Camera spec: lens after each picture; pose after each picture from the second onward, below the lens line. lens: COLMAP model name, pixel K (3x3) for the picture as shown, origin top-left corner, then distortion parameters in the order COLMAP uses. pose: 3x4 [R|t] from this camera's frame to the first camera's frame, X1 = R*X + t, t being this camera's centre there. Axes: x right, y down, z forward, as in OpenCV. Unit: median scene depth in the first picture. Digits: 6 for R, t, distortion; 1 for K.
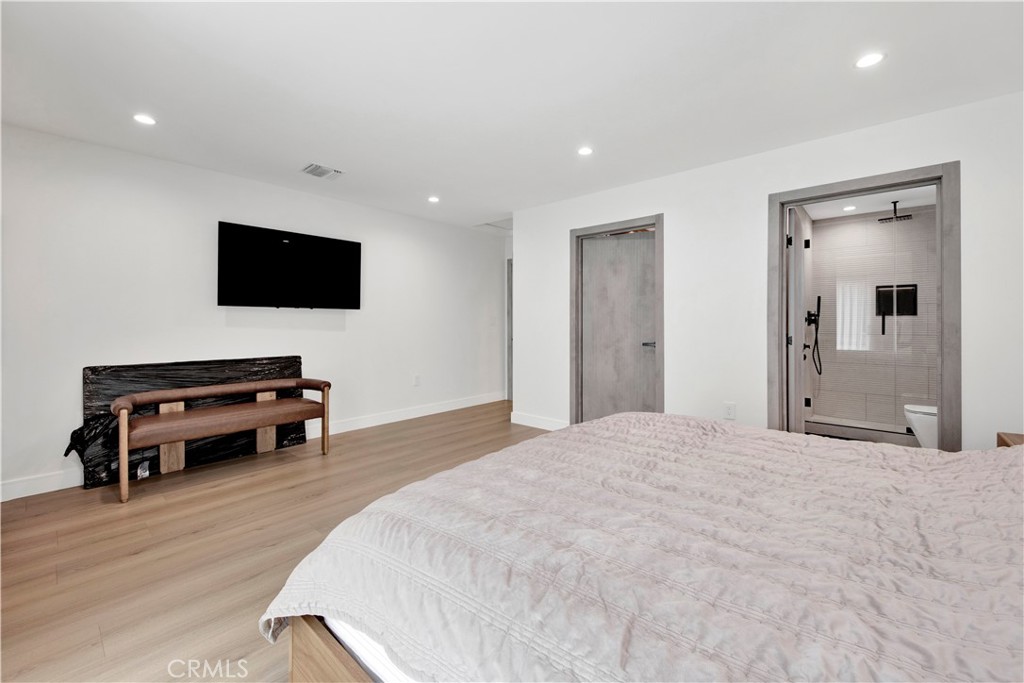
lens RADIAL K [[414.1, 0, 516.7], [0, 414.1, 331.9], [0, 0, 1]] dist [-0.000994, -0.002435]
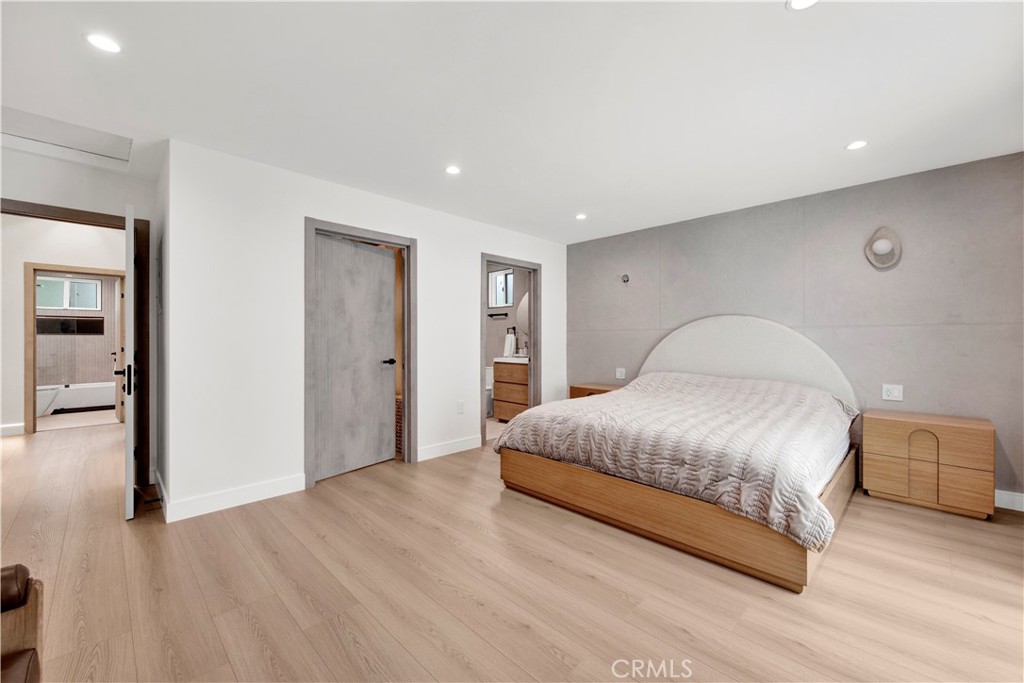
lens RADIAL K [[414.1, 0, 513.5], [0, 414.1, 338.4], [0, 0, 1]] dist [-0.000994, -0.002435]
pose [[0.068678, 0.005190, 0.997625, -0.607300], [0.006033, 0.999966, -0.005618, -0.018292], [-0.997621, 0.006405, 0.068644, 0.580700]]
